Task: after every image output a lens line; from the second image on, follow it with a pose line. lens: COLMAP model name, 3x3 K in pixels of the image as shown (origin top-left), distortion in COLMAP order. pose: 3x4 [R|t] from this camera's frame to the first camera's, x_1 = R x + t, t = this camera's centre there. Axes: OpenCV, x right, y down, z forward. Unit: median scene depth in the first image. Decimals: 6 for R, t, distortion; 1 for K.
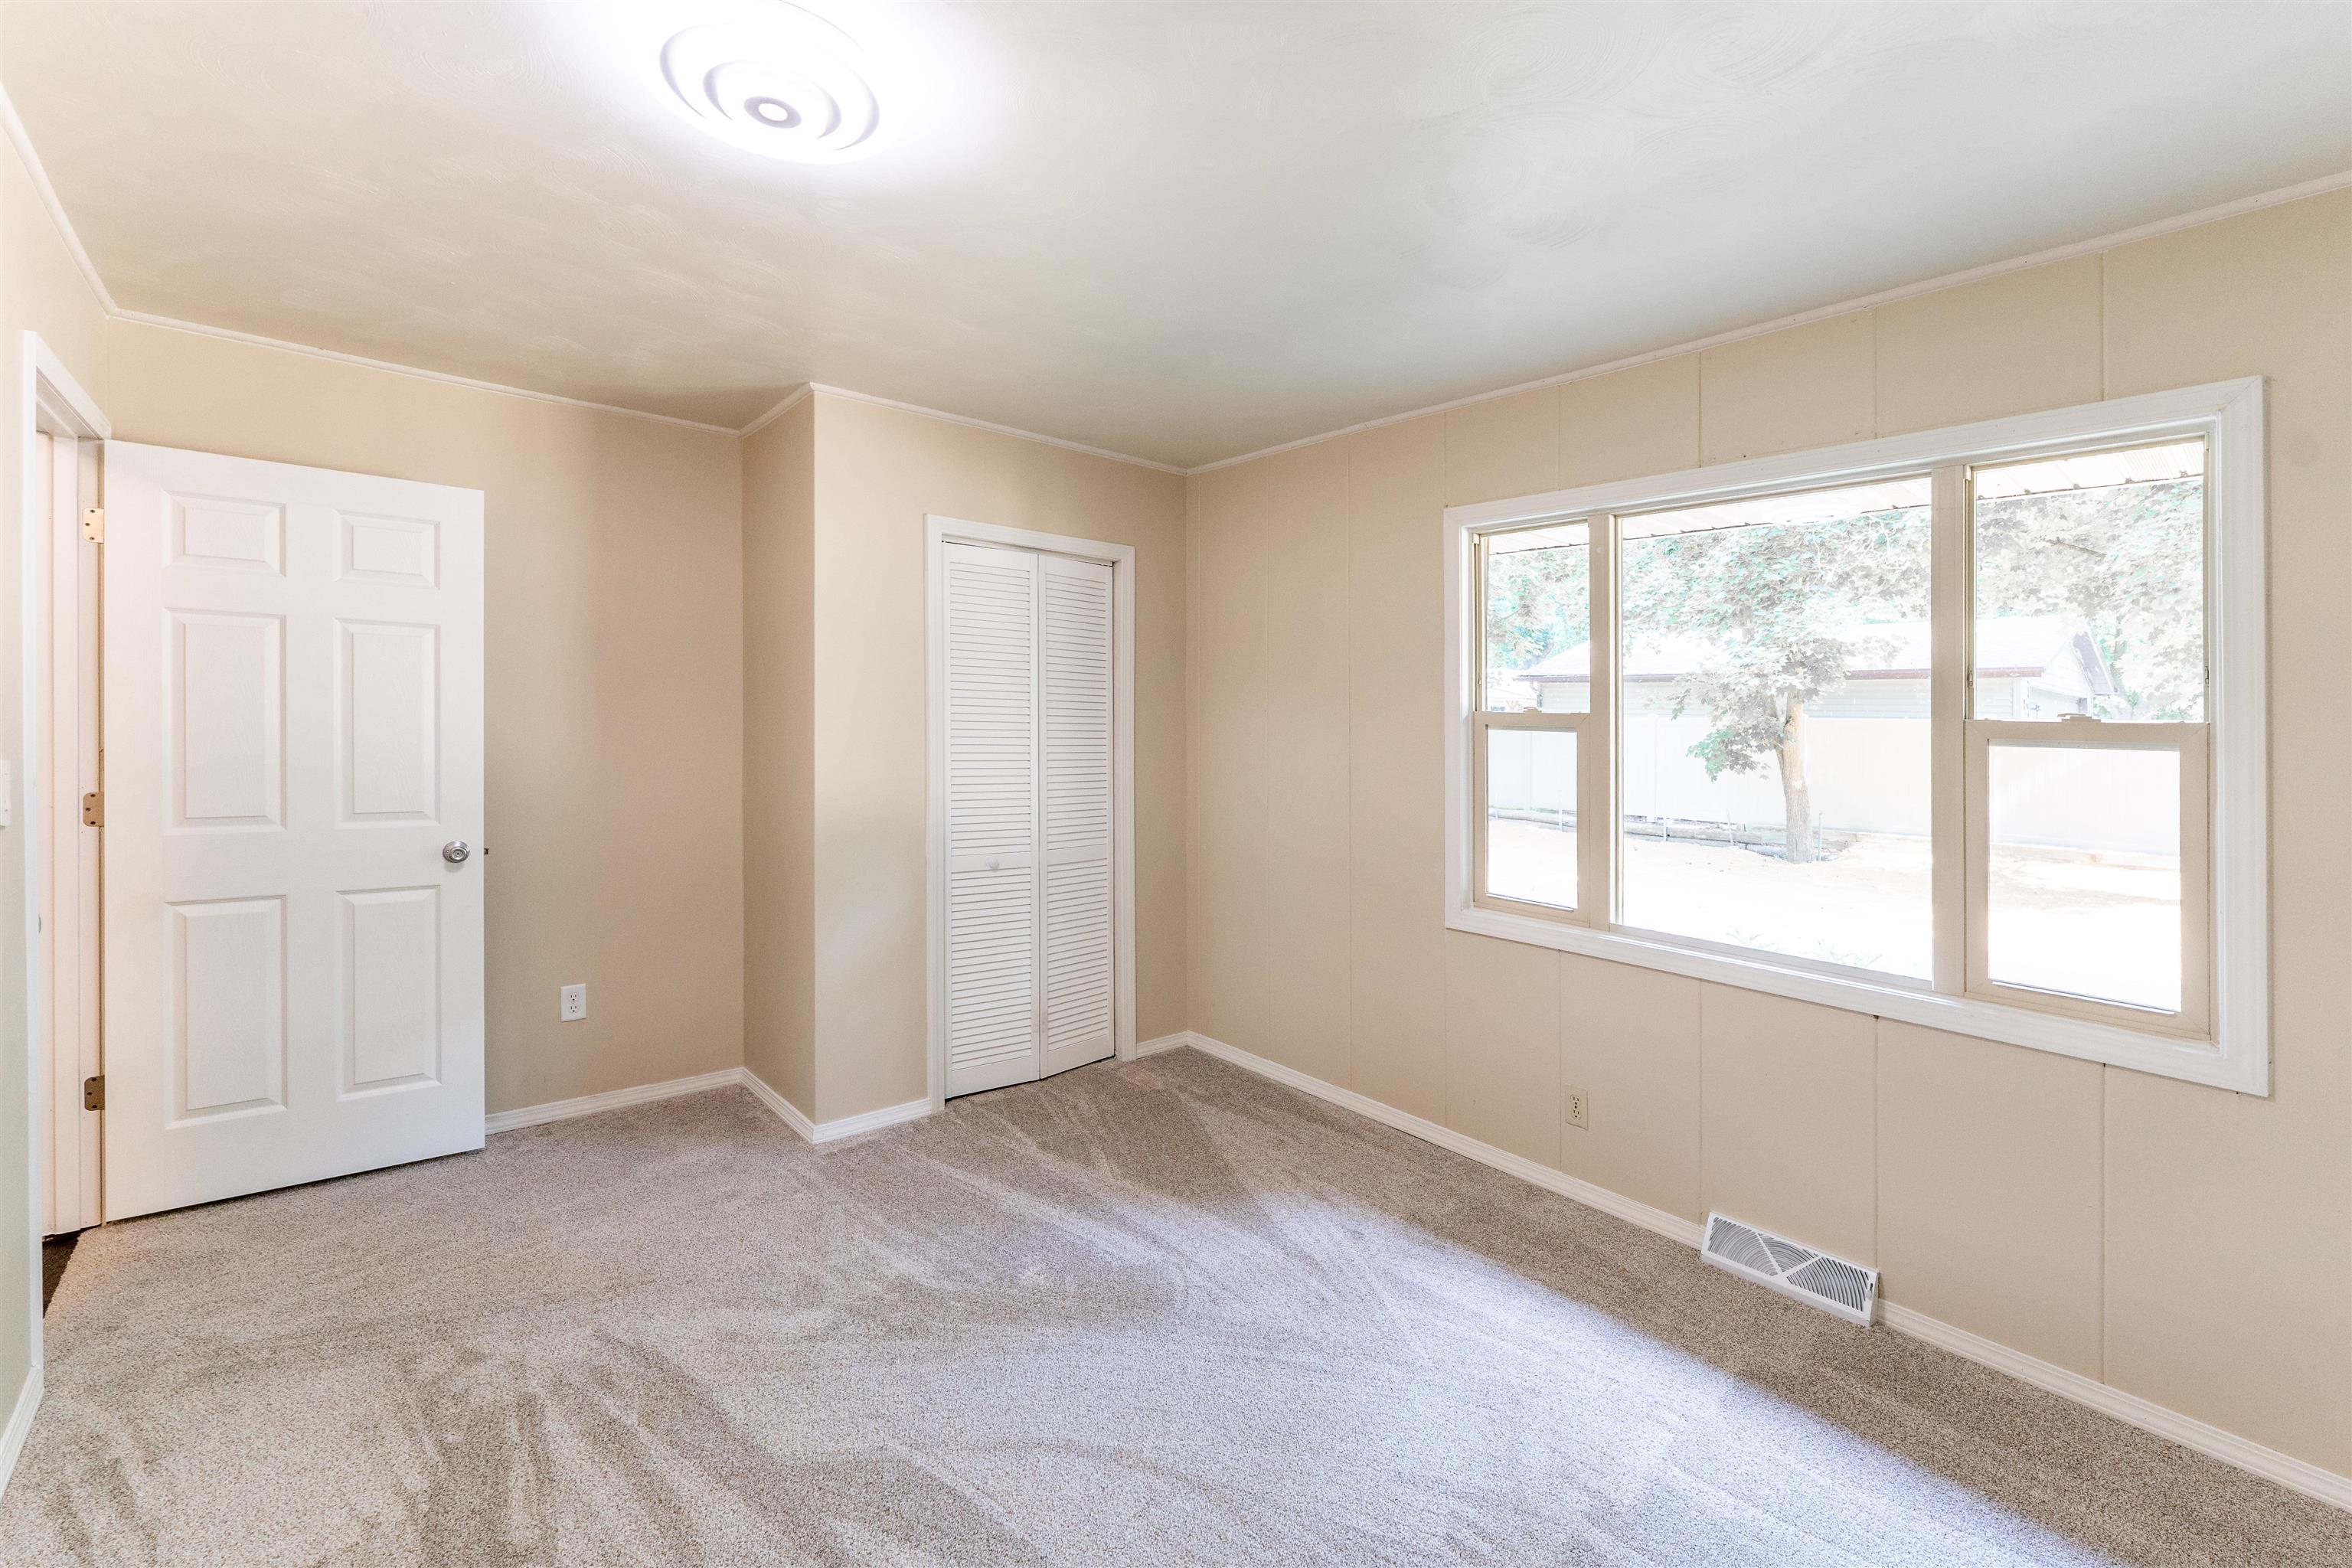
lens RADIAL K [[1066.4, 0, 1170.8], [0, 1066.4, 764.8], [0, 0, 1]] dist [-0.000538, -0.000147]
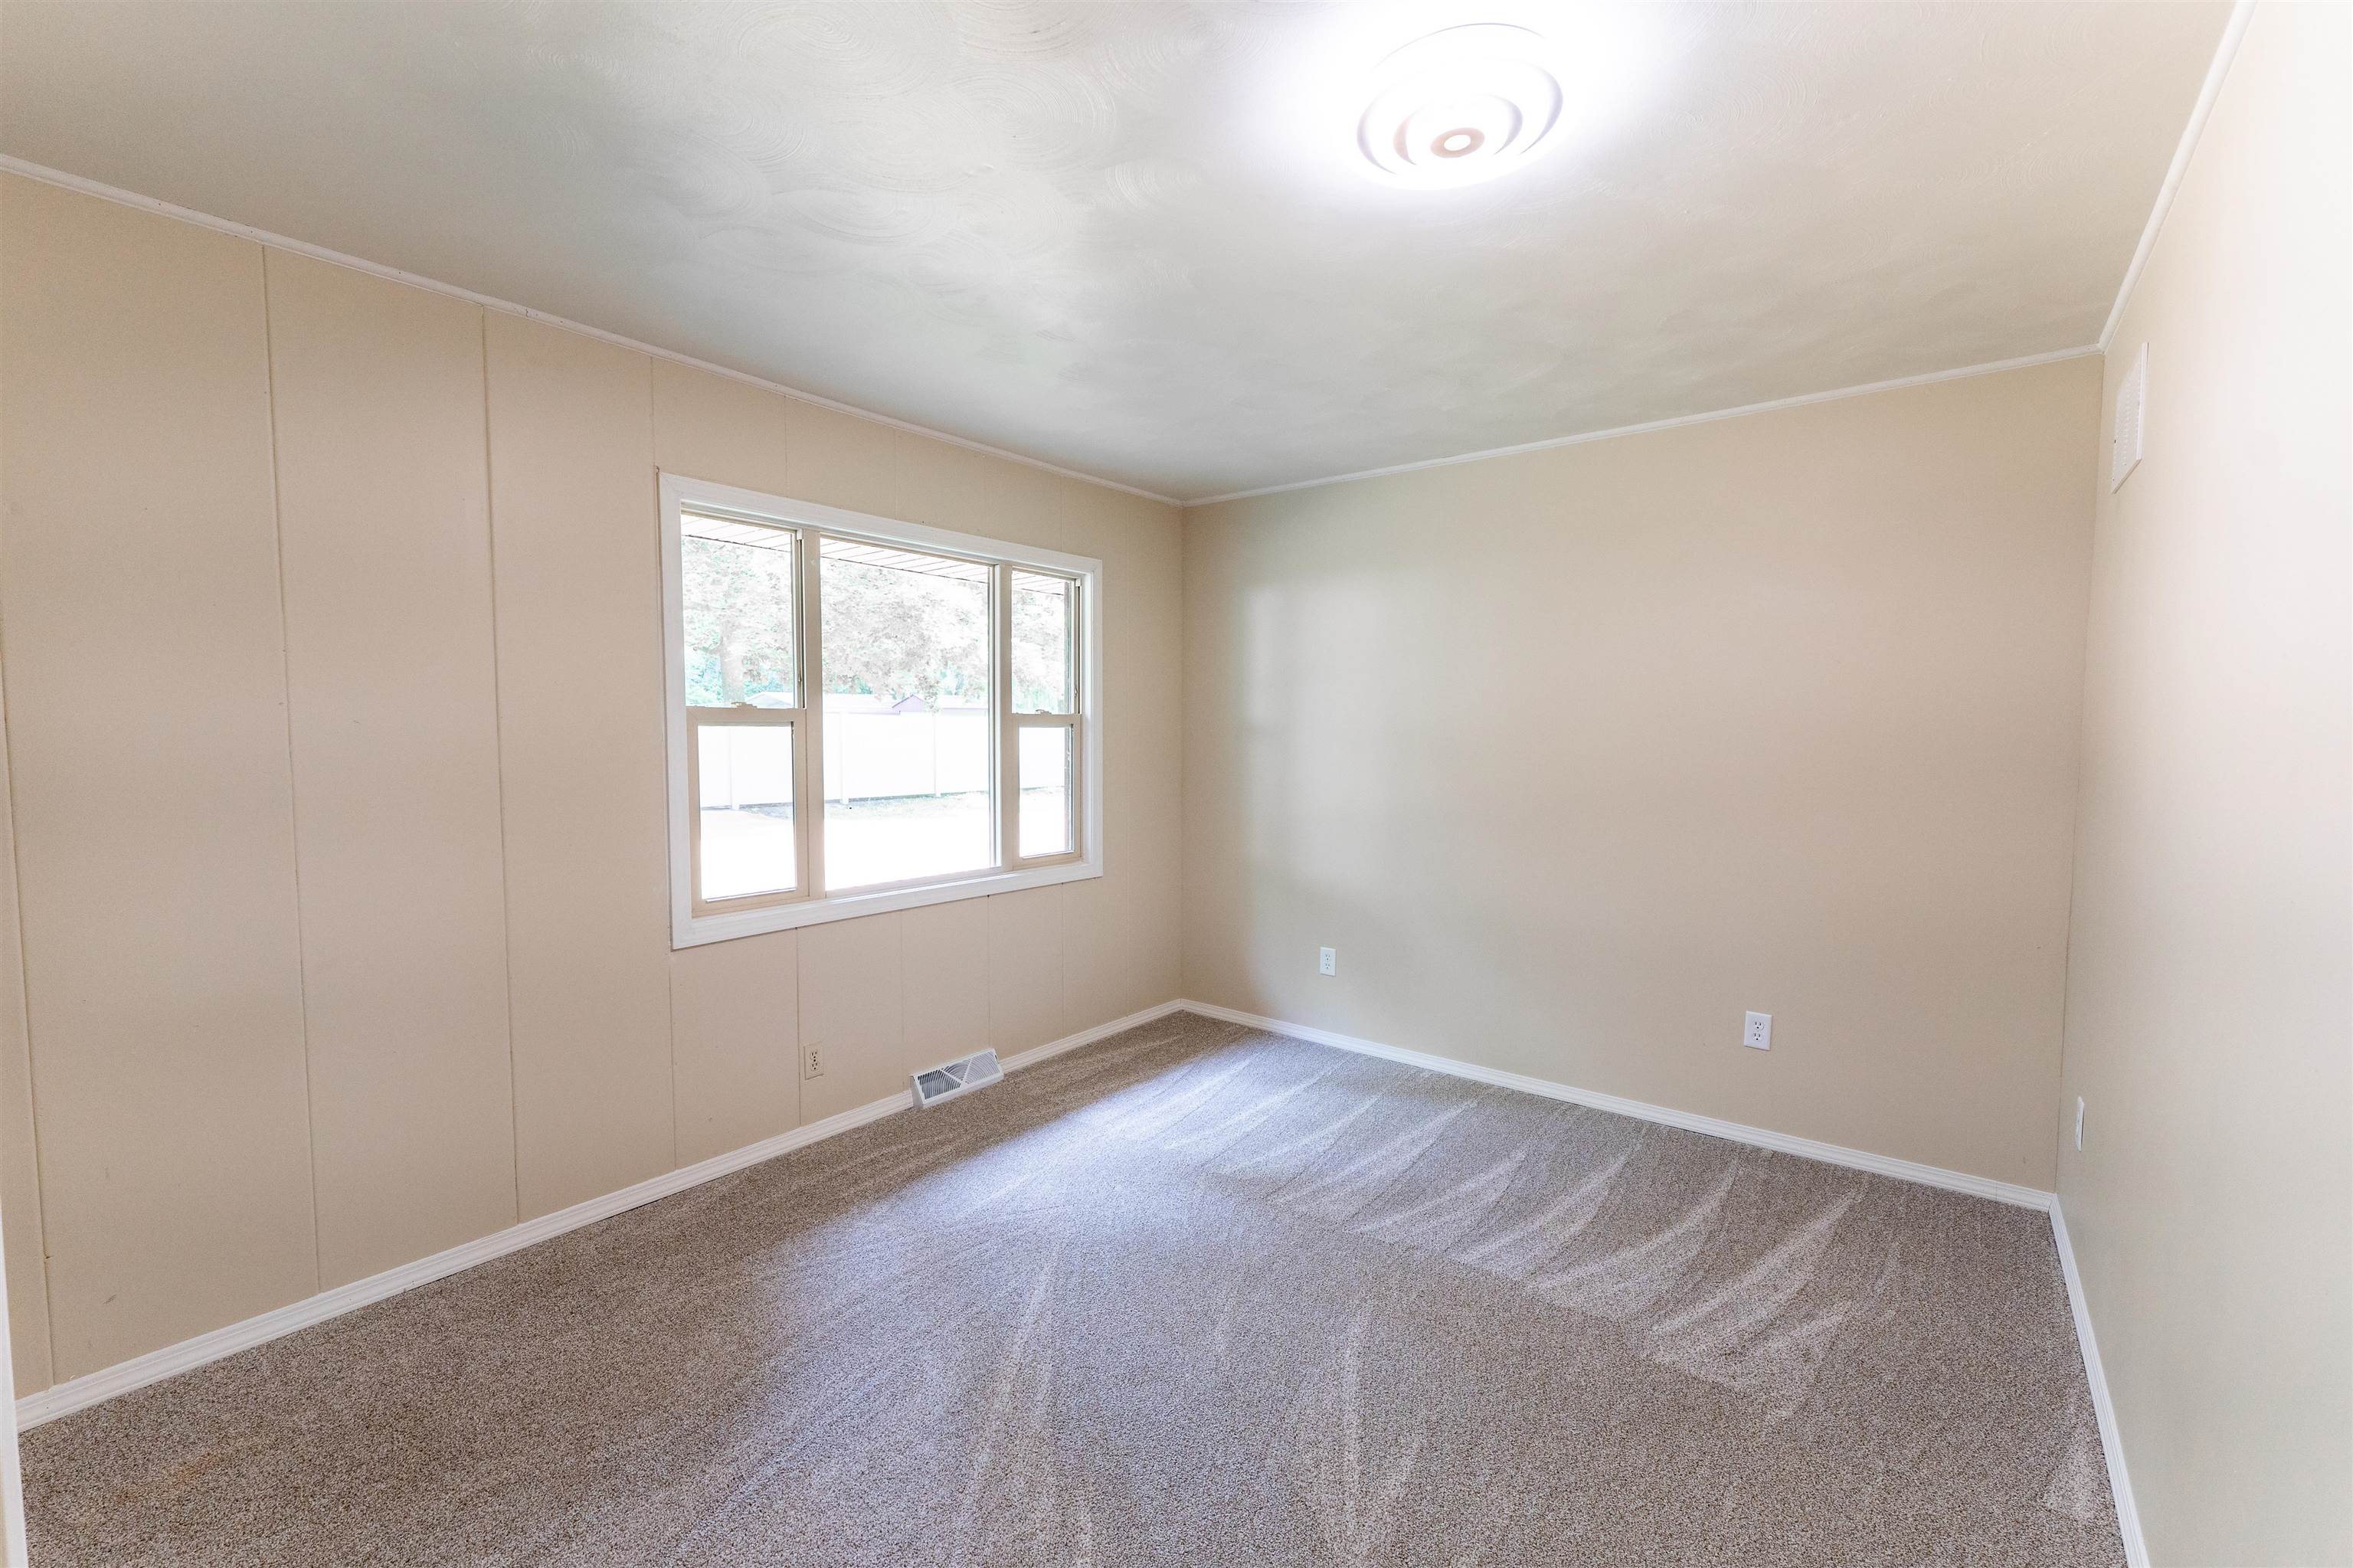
lens RADIAL K [[951.9, 0, 1176.5], [0, 951.9, 784.0], [0, 0, 1]] dist [-0.000868, -0.000164]
pose [[-0.219299, -0.089635, 0.971532, -0.661564], [0.029178, 0.994723, 0.098360, -0.057078], [-0.975221, 0.049918, -0.215527, 0.846251]]
